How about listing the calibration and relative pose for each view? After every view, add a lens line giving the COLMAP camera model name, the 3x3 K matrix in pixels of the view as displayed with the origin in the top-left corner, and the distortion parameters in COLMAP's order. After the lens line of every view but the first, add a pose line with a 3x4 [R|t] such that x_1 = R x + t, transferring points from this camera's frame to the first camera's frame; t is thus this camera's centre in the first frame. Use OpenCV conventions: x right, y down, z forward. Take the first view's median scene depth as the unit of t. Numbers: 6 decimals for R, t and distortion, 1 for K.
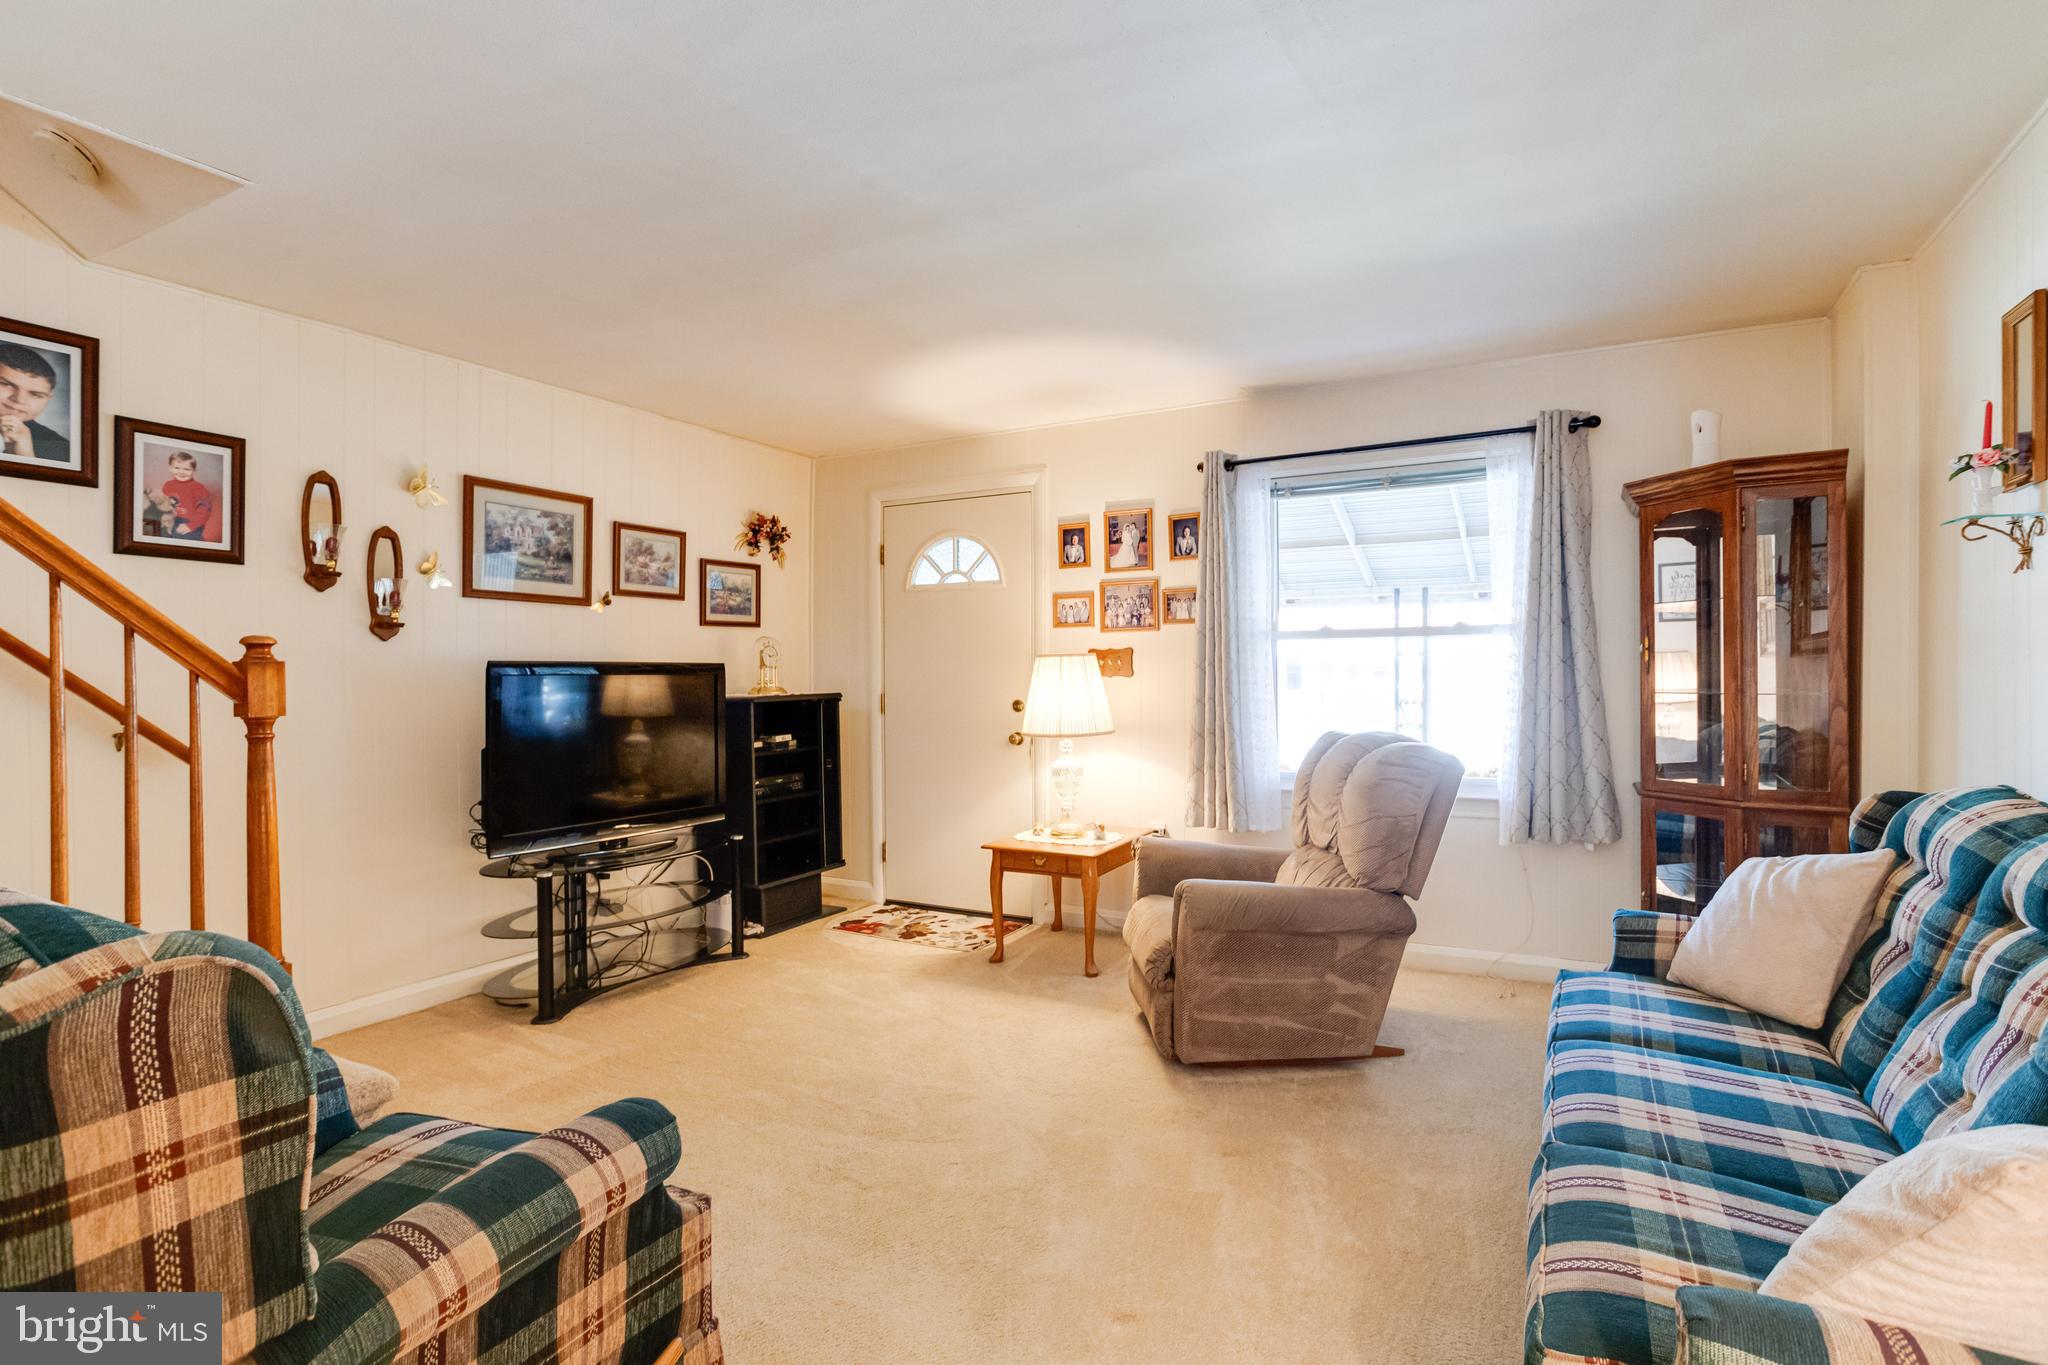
lens RADIAL K [[1003.9, 0, 1022.9], [0, 1003.9, 677.9], [0, 0, 1]] dist [-0.033751, 0.019697]
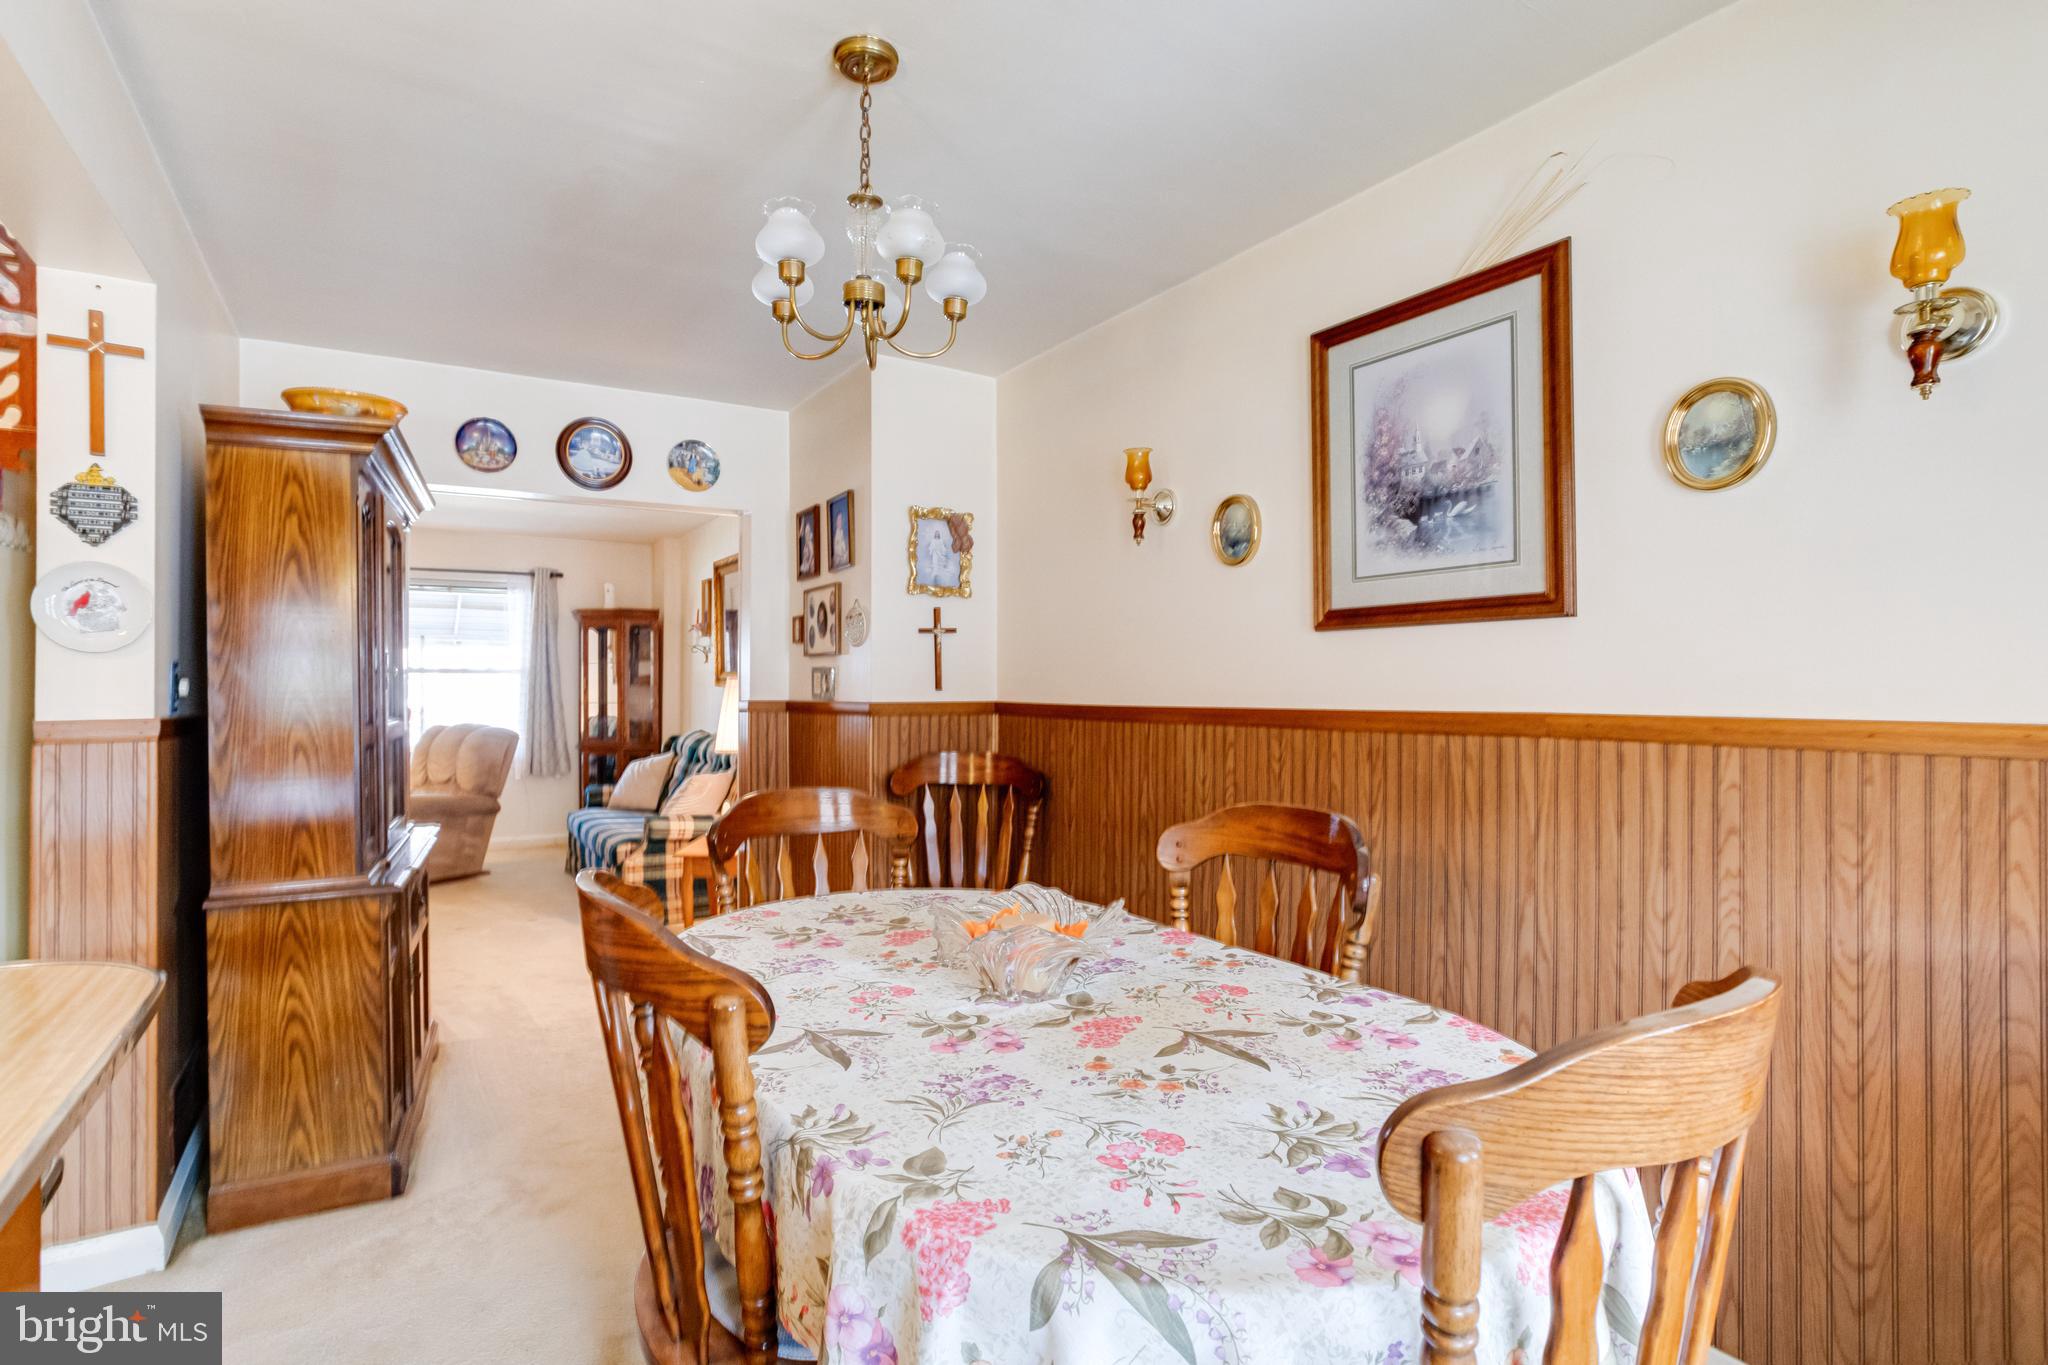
lens RADIAL K [[1003.9, 0, 1009.0], [0, 1003.9, 677.4], [0, 0, 1]] dist [-0.033751, 0.019697]
pose [[0.489315, 0.018088, 0.871919, -1.253344], [-0.003217, 0.999816, -0.018935, -0.004990], [-0.872101, 0.006460, 0.489283, -1.353646]]
